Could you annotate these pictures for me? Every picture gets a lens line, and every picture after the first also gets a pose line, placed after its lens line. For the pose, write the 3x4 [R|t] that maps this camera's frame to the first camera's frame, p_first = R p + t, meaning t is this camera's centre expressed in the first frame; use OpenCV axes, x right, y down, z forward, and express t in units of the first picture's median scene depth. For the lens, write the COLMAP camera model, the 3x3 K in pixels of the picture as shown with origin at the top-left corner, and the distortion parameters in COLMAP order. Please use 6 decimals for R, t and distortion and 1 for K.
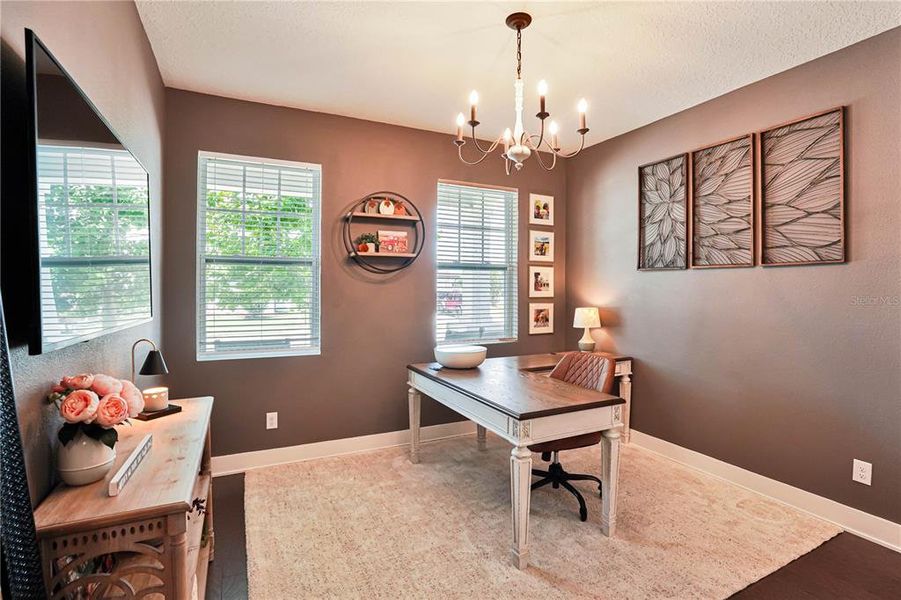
lens RADIAL K [[428.5, 0, 455.8], [0, 428.5, 293.2], [0, 0, 1]] dist [-0.030095, -0.000647]
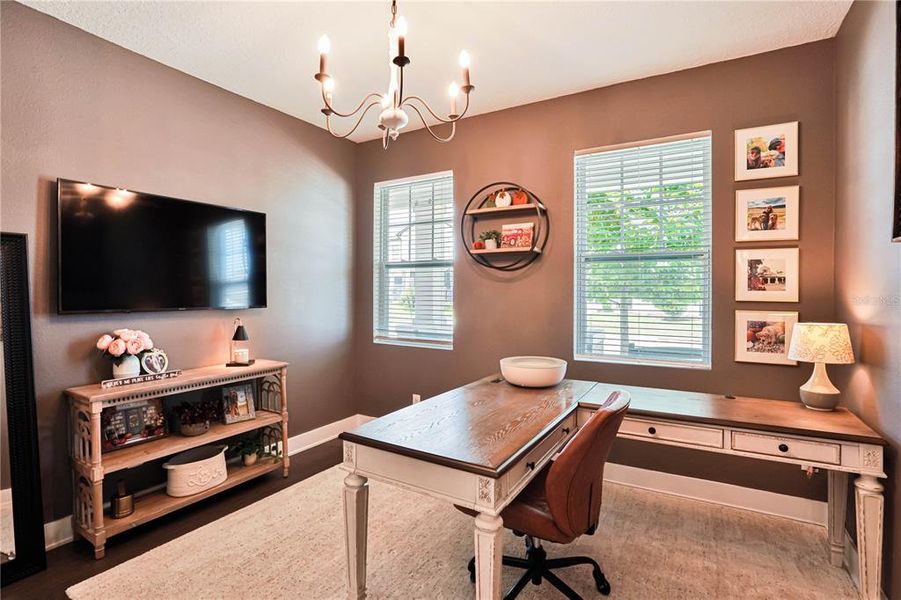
lens RADIAL K [[428.5, 0, 455.8], [0, 428.5, 293.2], [0, 0, 1]] dist [-0.030095, -0.000647]
pose [[0.547654, 0.016217, -0.836548, 0.460736], [-0.002316, 0.999838, 0.017867, -0.011343], [0.836702, -0.007848, 0.547602, 0.334561]]
